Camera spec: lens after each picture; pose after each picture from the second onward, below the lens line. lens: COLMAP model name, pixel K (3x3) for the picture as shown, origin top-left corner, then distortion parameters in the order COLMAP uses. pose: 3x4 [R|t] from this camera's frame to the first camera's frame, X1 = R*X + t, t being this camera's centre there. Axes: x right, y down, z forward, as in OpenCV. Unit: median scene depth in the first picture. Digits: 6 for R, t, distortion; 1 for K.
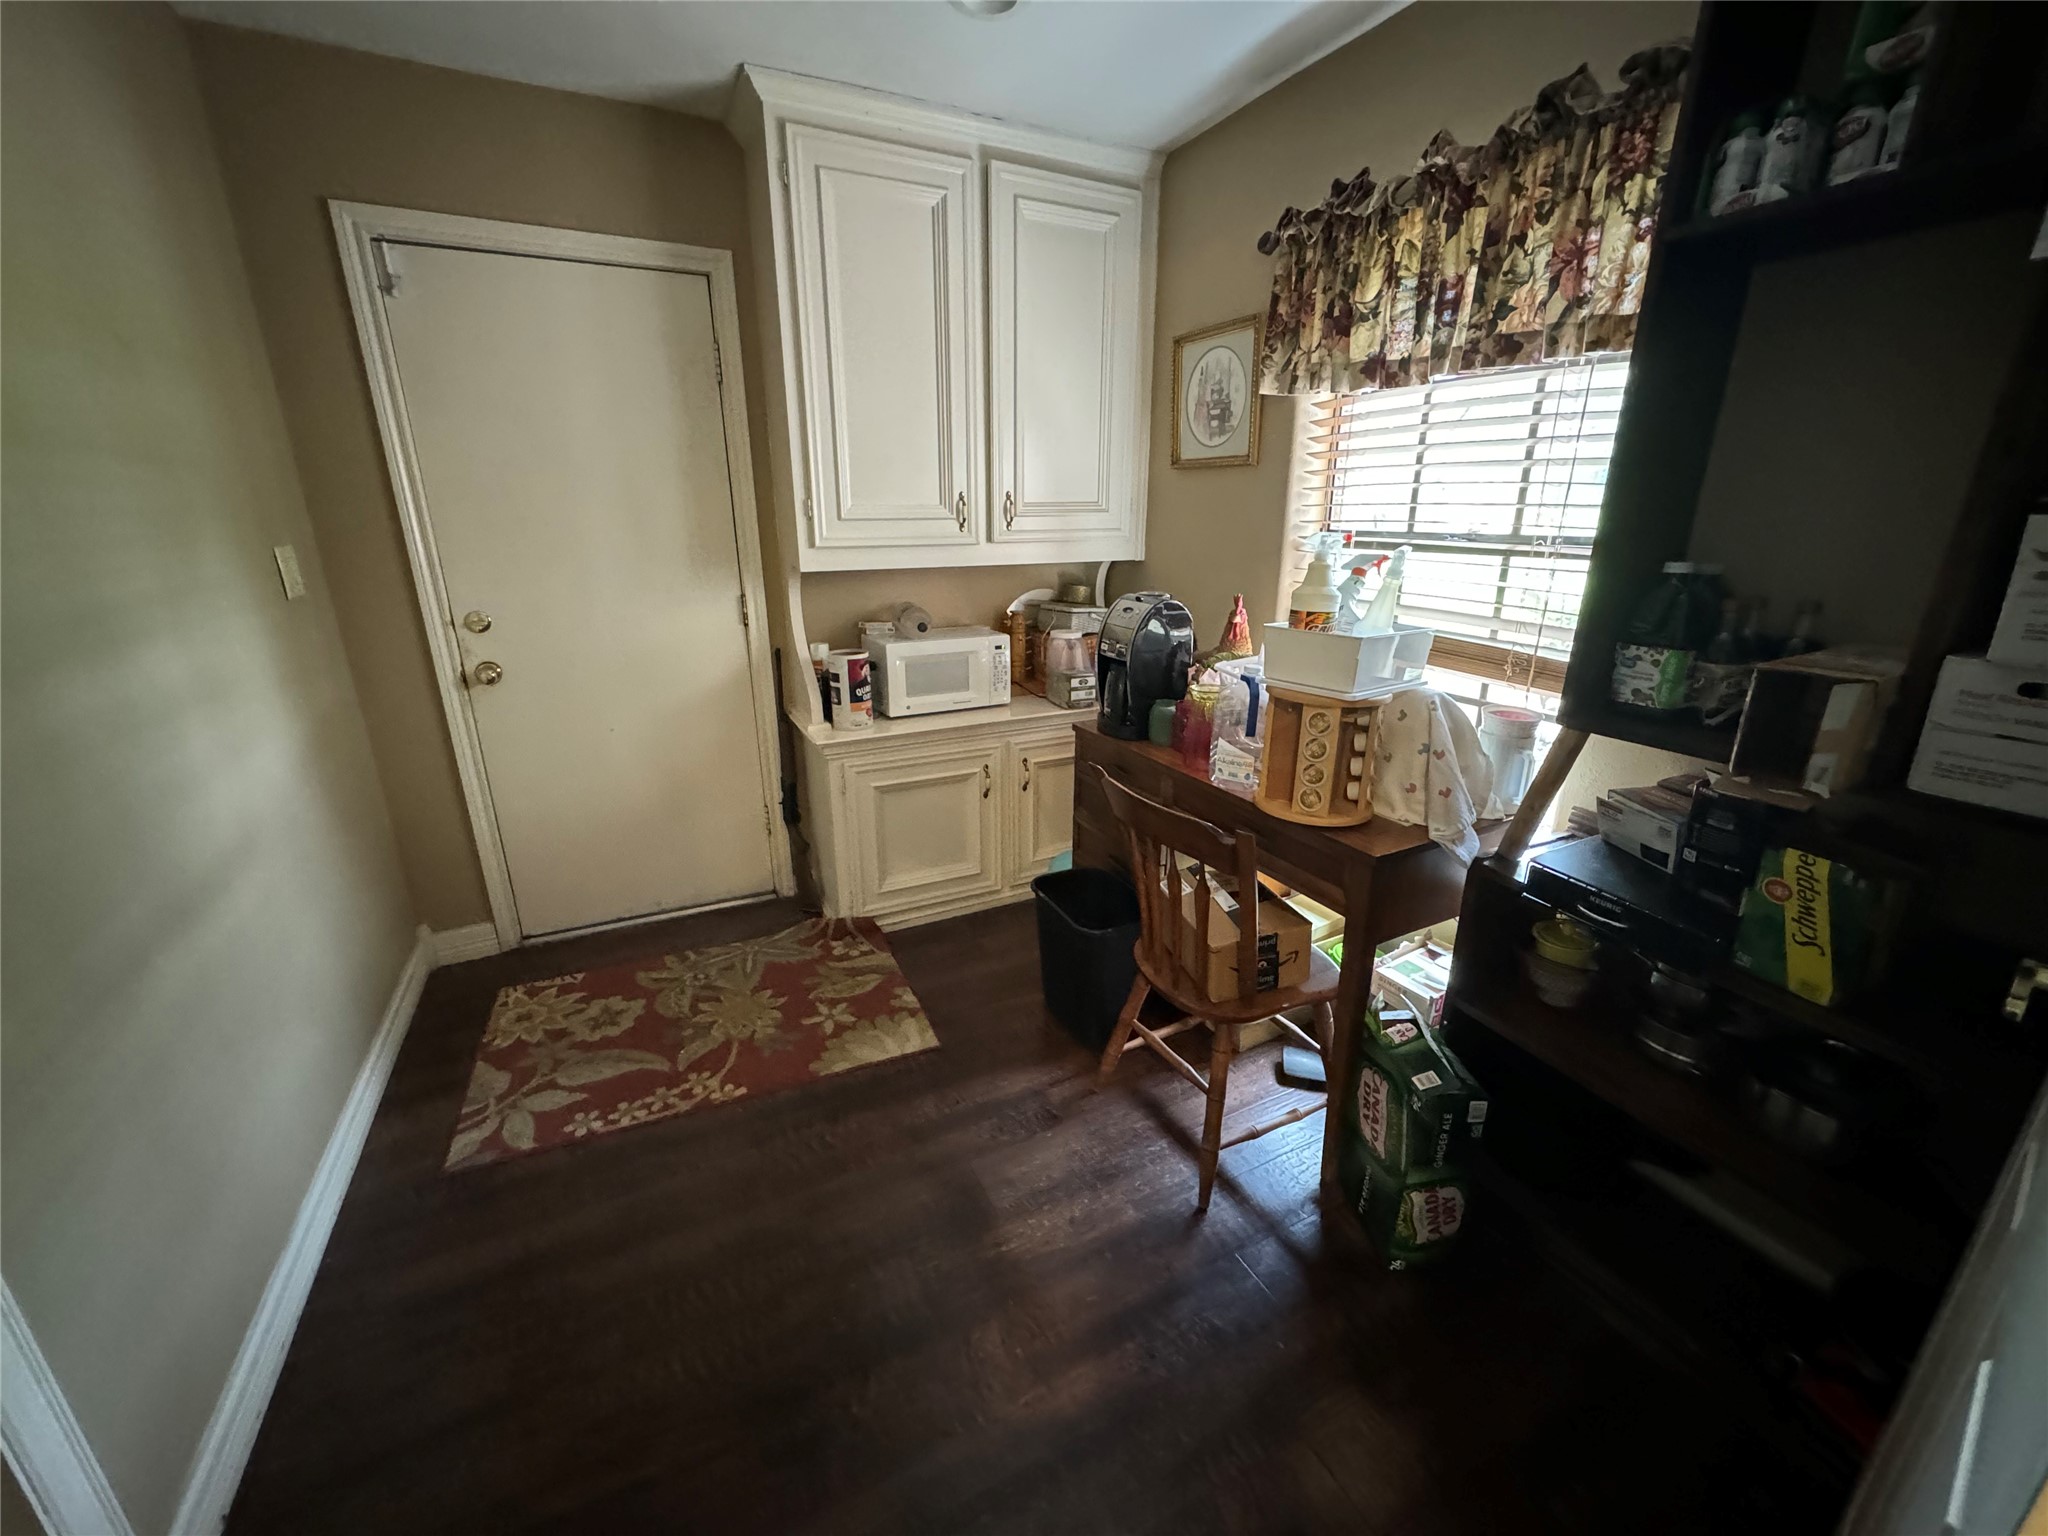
lens RADIAL K [[813.2, 0, 1023.3], [0, 813.2, 767.6], [0, 0, 1]] dist [-0.003587, 0.000068]
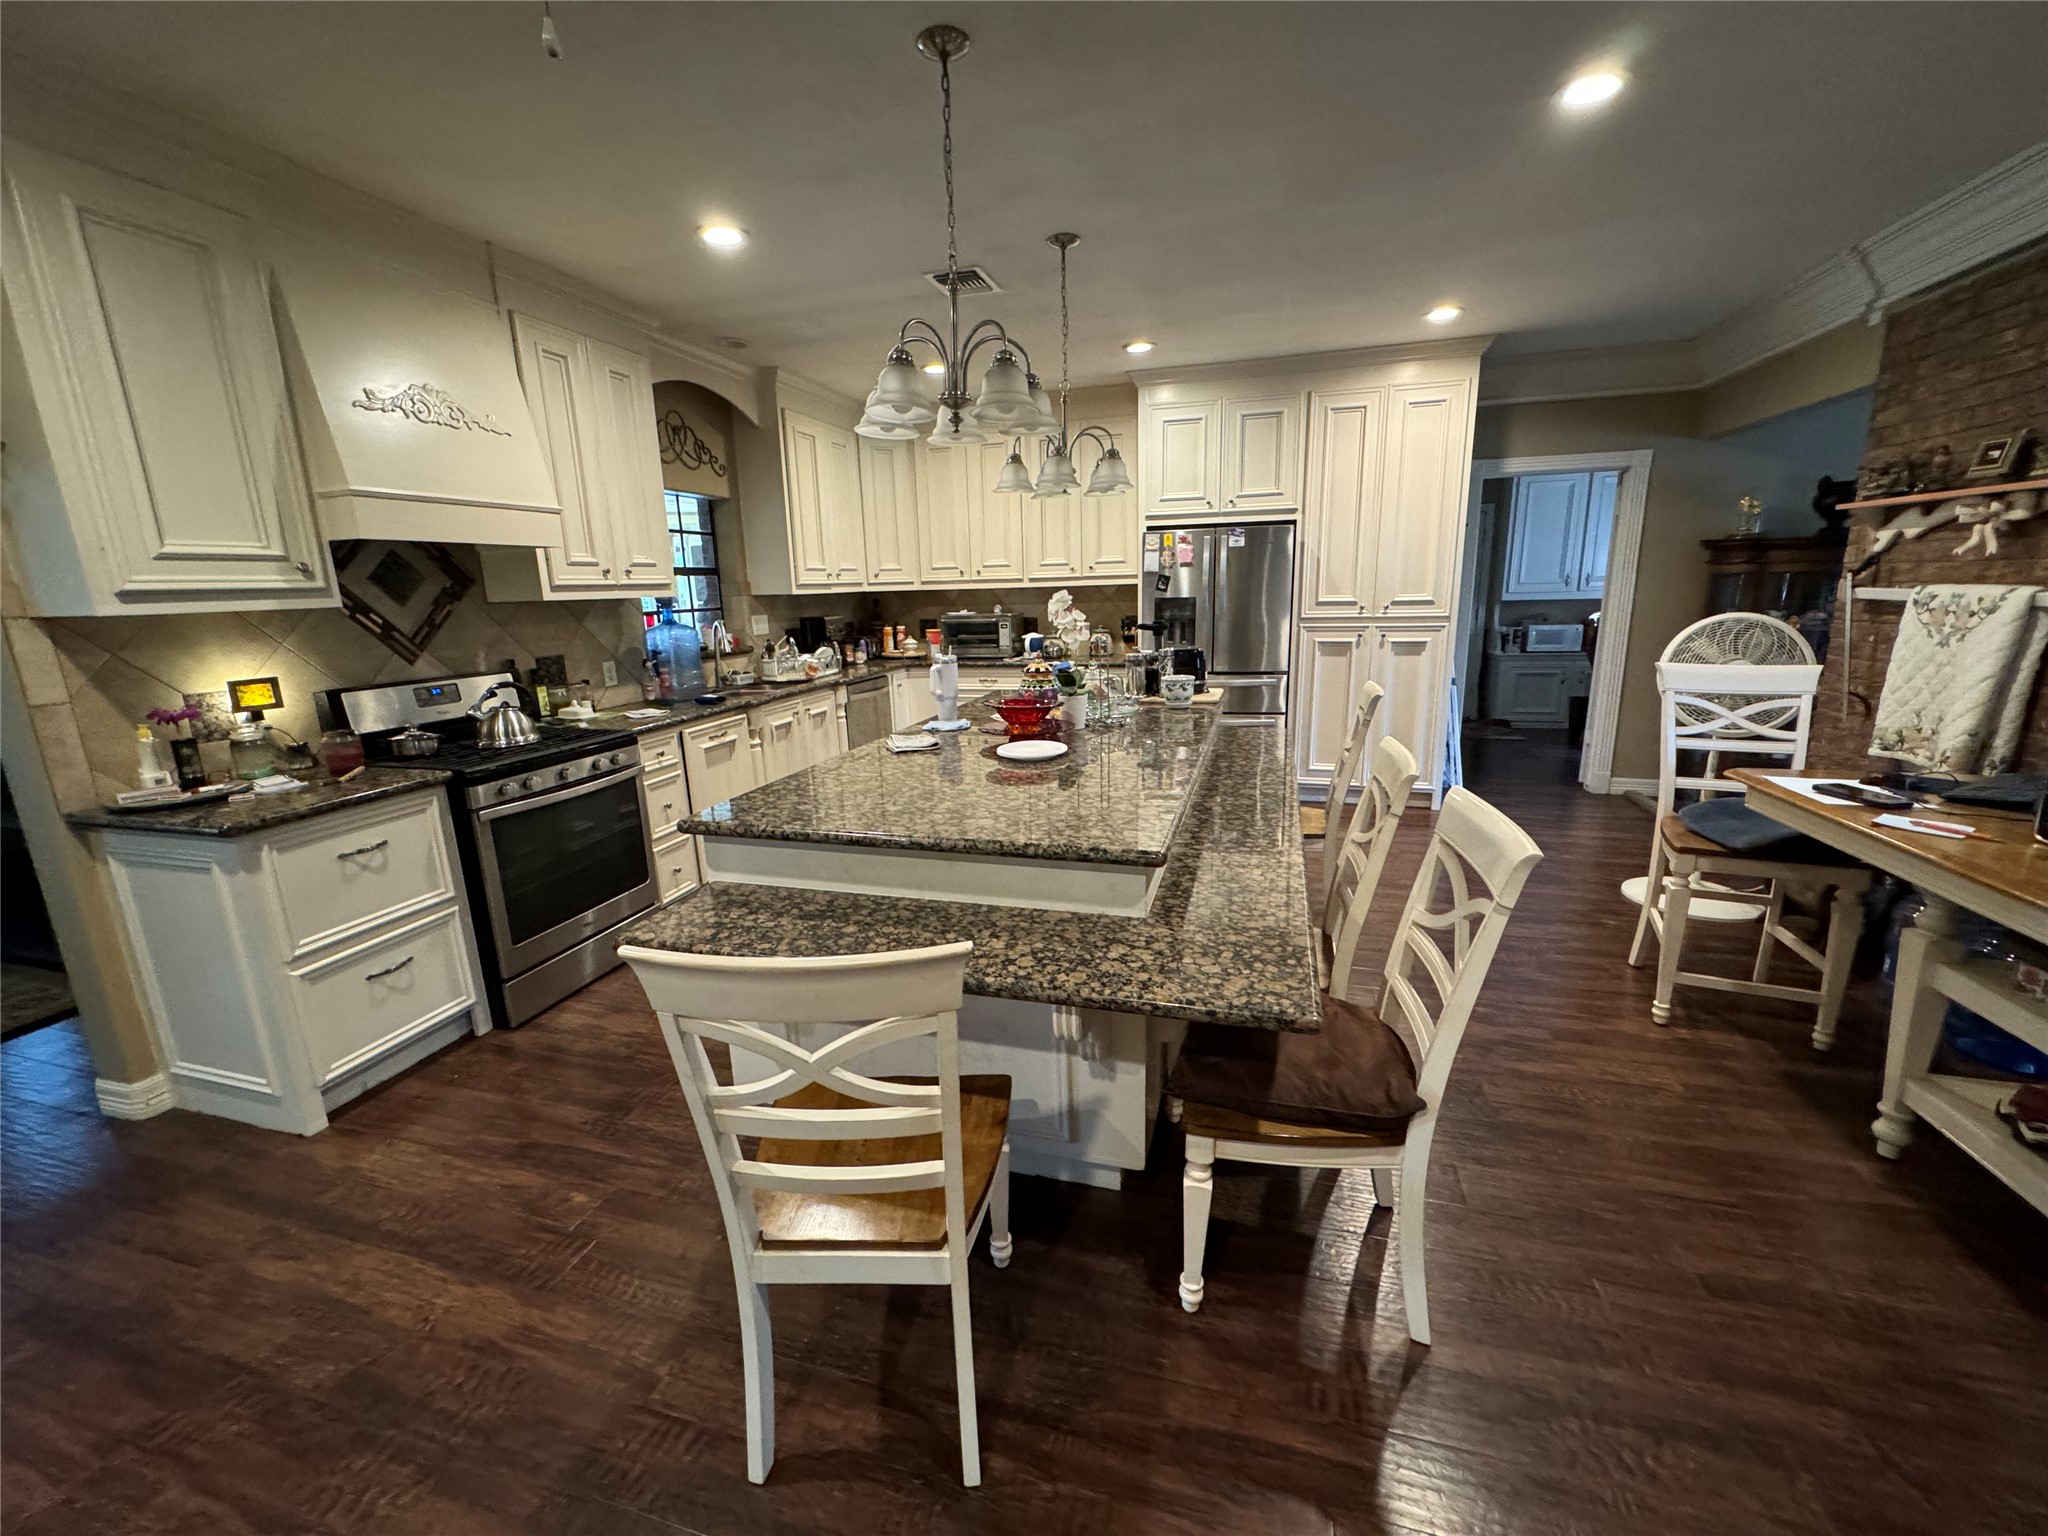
lens RADIAL K [[813.2, 0, 1025.3], [0, 813.2, 766.3], [0, 0, 1]] dist [-0.003587, 0.000068]
pose [[0.730395, 0.125717, -0.671356, 0.520346], [-0.178599, 0.983870, -0.010067, 0.686250], [0.659262, 0.127256, 0.741067, -2.249380]]
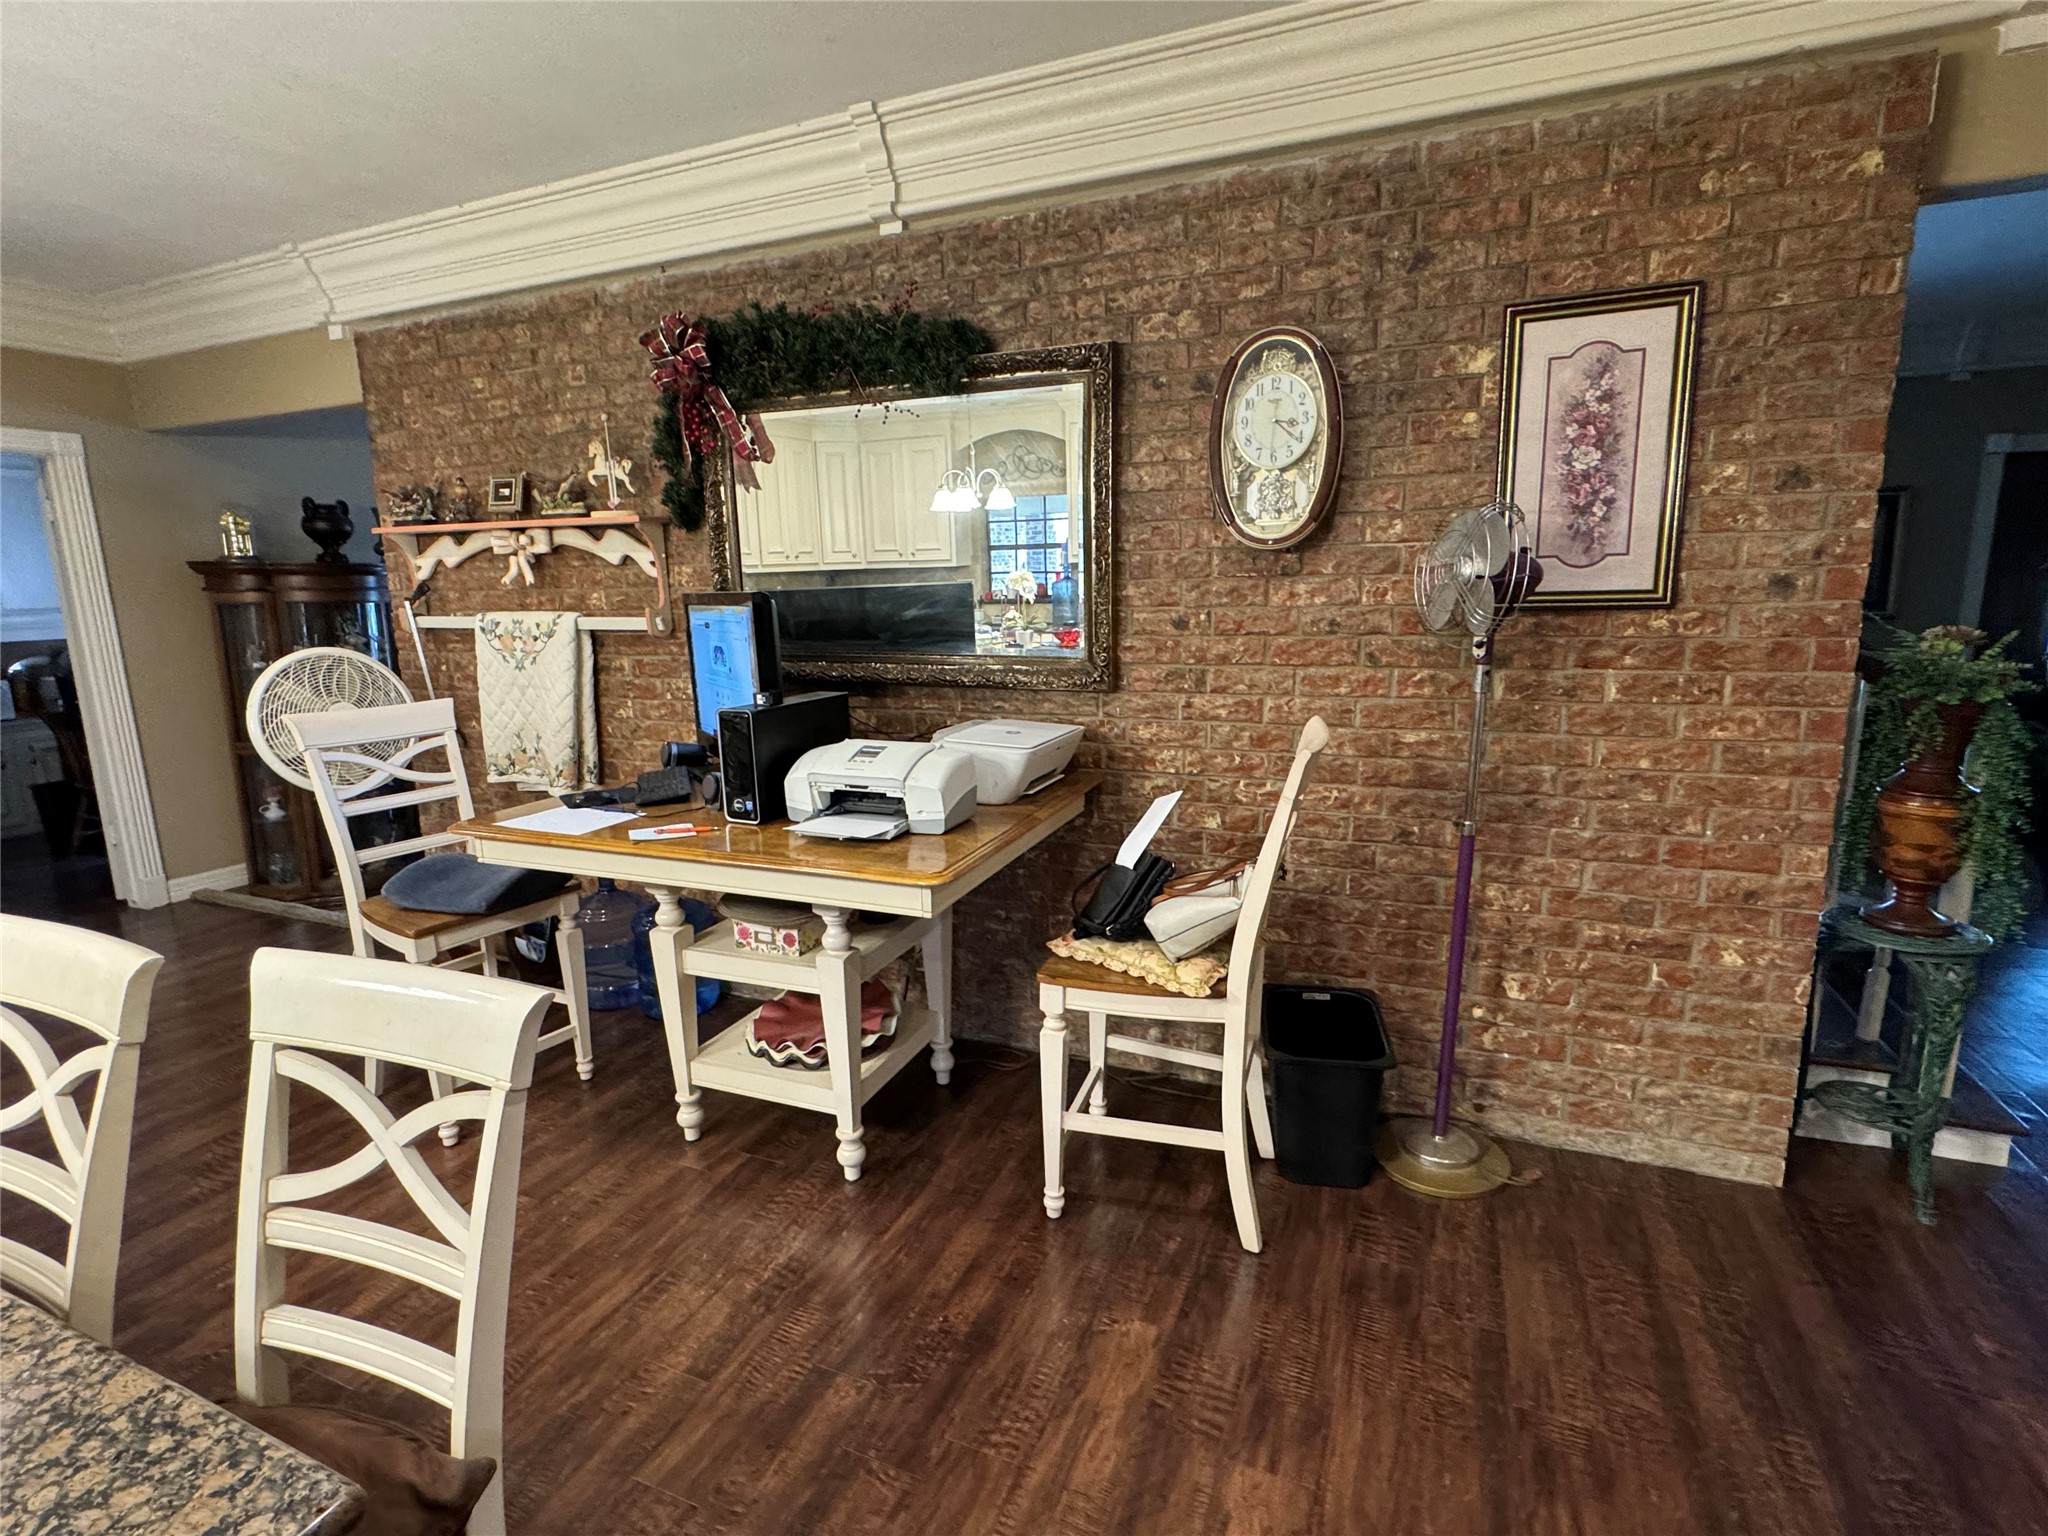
lens RADIAL K [[970.8, 0, 1021.1], [0, 970.8, 766.5], [0, 0, 1]] dist [-0.002346, -0.000460]
pose [[0.762906, -0.137007, 0.631826, 0.335025], [0.215160, 0.975384, -0.048292, 0.648500], [-0.609656, 0.172786, 0.773605, -2.119571]]
